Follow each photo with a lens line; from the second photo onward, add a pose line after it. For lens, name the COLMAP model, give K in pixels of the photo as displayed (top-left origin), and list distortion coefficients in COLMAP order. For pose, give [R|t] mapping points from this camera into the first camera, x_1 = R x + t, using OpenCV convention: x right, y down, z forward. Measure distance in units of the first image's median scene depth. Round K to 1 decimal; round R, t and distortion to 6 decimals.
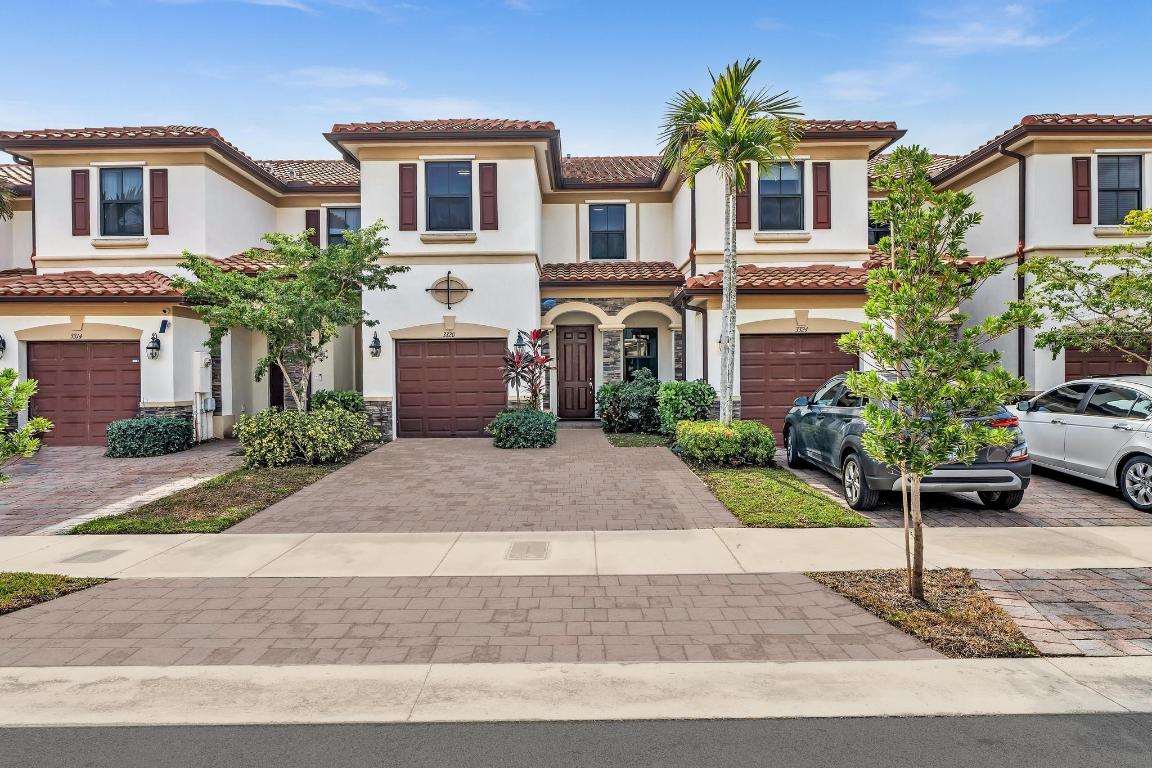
lens RADIAL K [[732.6, 0, 576.2], [0, 732.6, 374.2], [0, 0, 1]] dist [-0.001675, -0.000115]
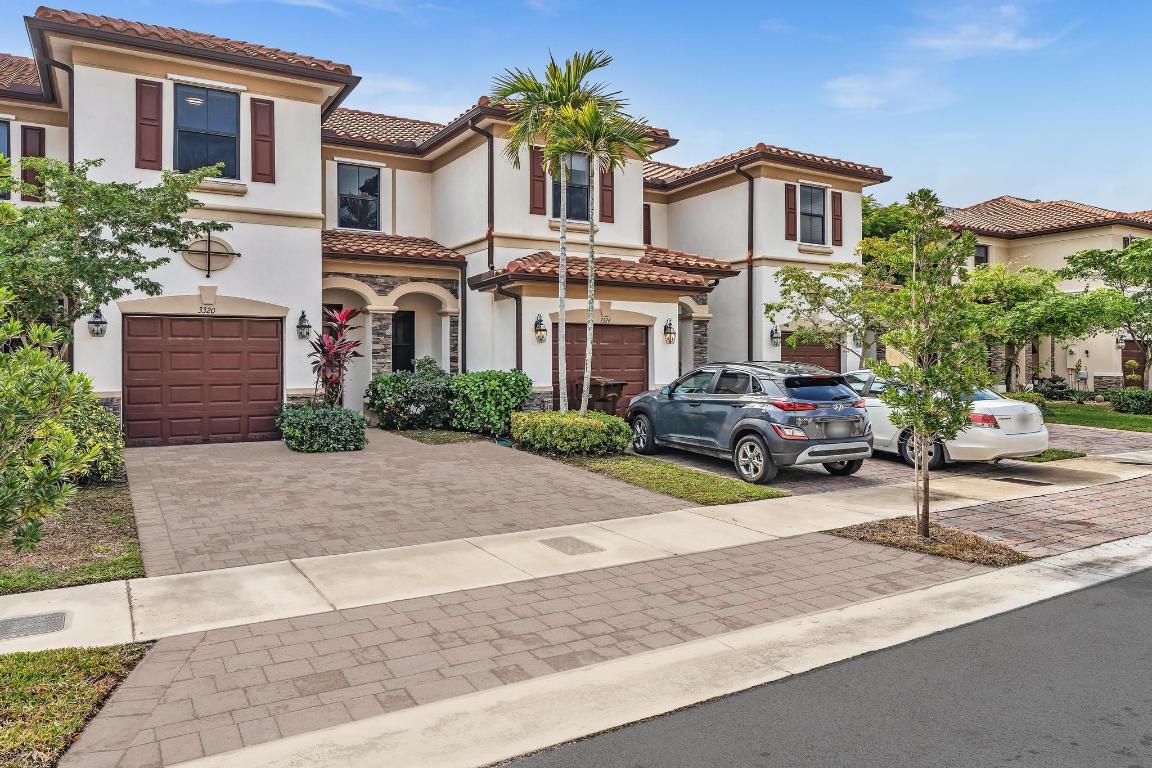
lens RADIAL K [[863.5, 0, 574.1], [0, 863.5, 350.2], [0, 0, 1]] dist [0.004861, -0.000709]
pose [[0.832600, 0.015471, 0.553659, -0.377590], [-0.007141, 0.999827, -0.017200, 0.001153], [-0.553829, 0.010367, 0.832566, 0.024496]]
